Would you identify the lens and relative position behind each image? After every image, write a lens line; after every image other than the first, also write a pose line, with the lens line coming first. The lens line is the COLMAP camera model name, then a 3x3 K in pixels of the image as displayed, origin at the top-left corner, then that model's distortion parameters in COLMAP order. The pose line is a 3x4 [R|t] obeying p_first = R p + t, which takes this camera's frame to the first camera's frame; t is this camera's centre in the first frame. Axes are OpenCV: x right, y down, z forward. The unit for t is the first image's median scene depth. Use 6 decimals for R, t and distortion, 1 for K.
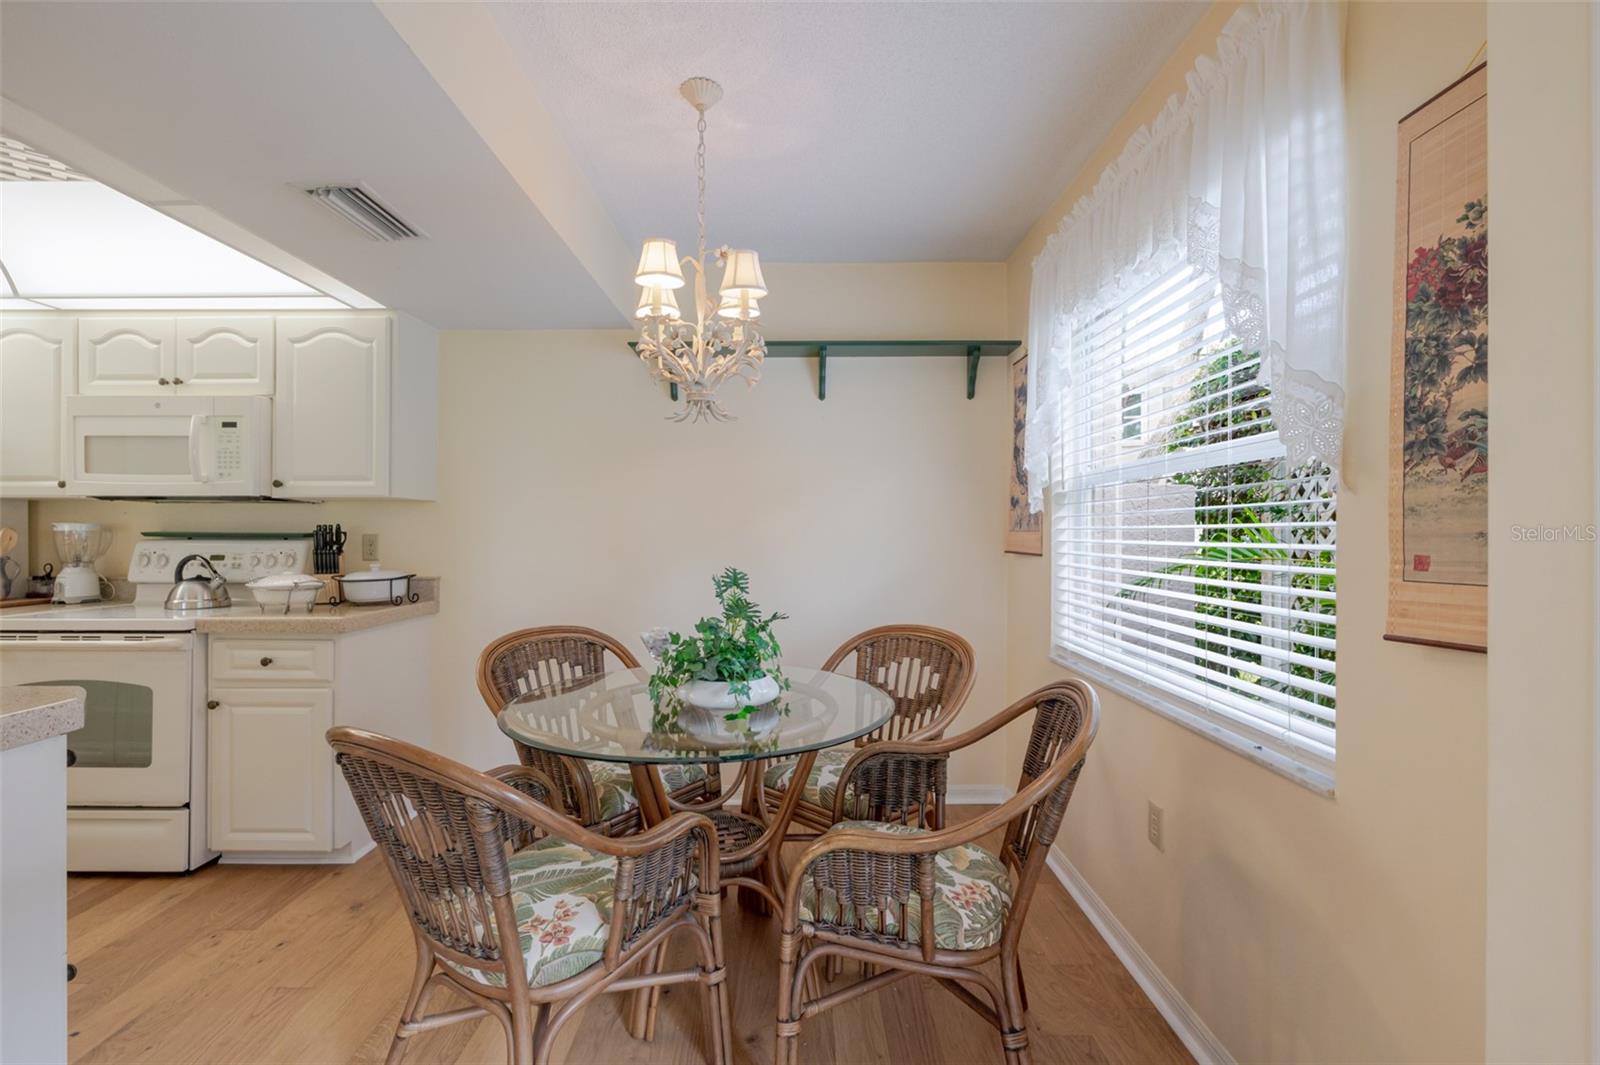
lens RADIAL K [[682.0, 0, 790.8], [0, 682.0, 513.1], [0, 0, 1]] dist [-0.000199, -0.000182]
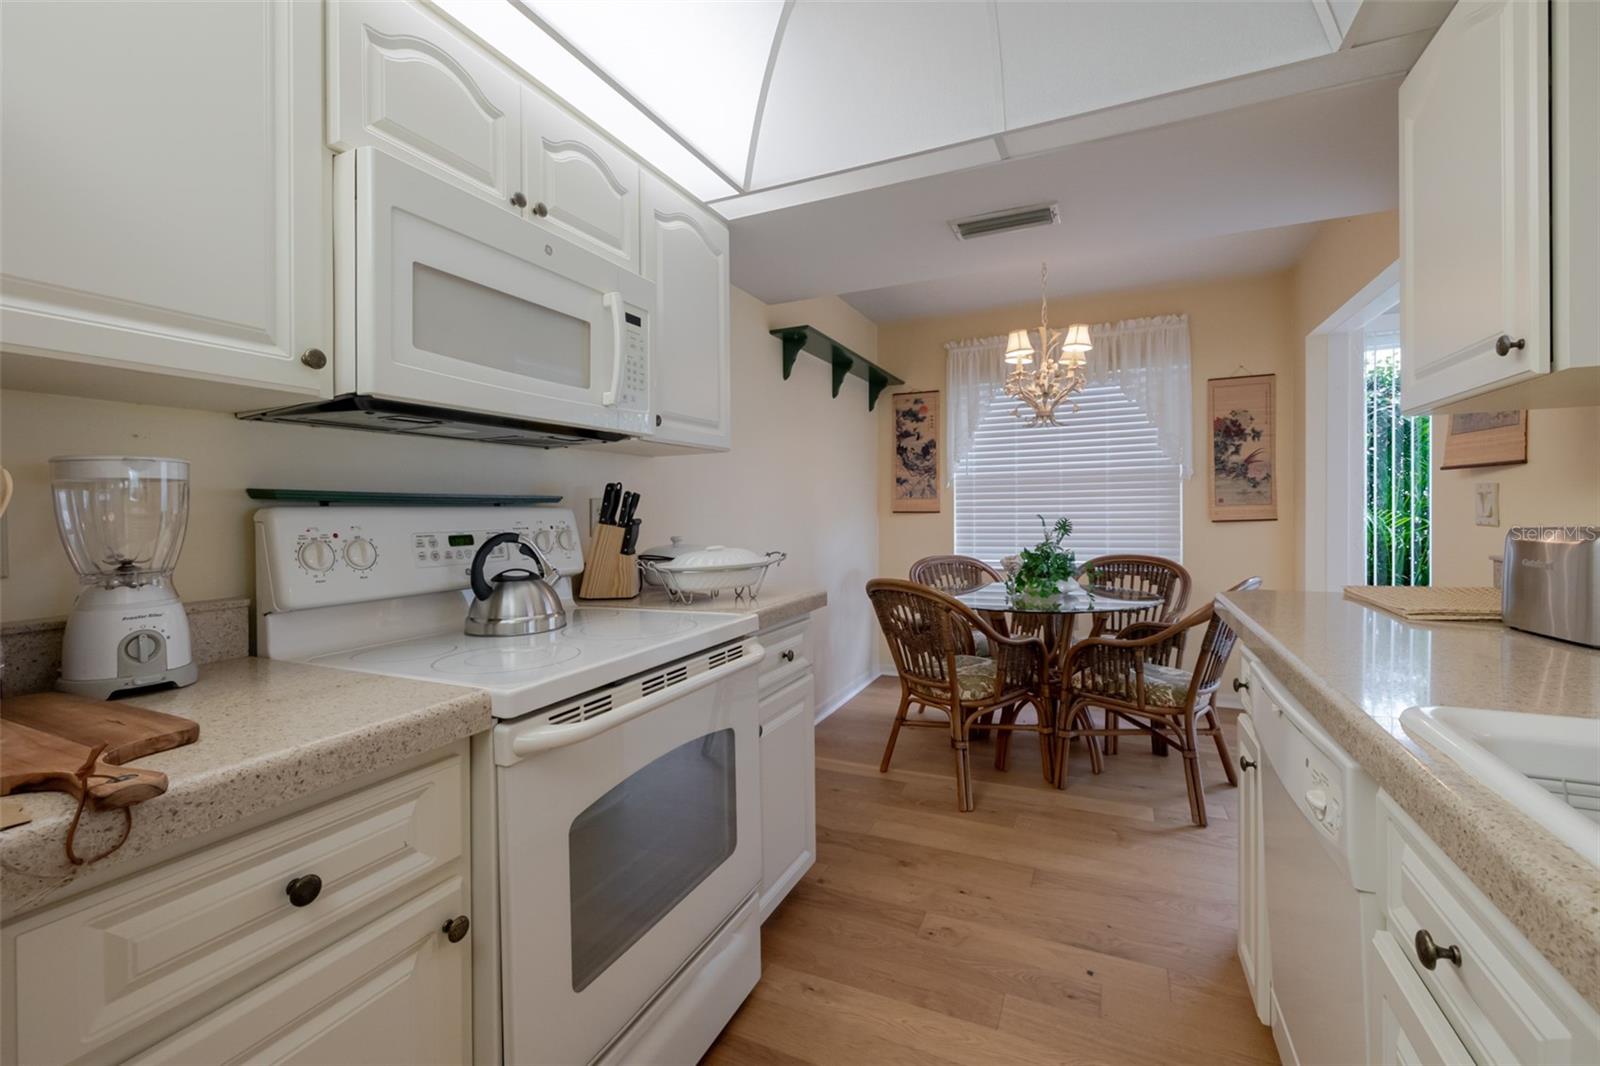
lens RADIAL K [[674.1, 0, 783.8], [0, 674.1, 519.6], [0, 0, 1]] dist [-0.001860, -0.000101]
pose [[0.423165, -0.017747, 0.905879, -1.716413], [-0.002749, 0.999778, 0.020871, 0.052239], [-0.906048, -0.011323, 0.423023, 0.786772]]
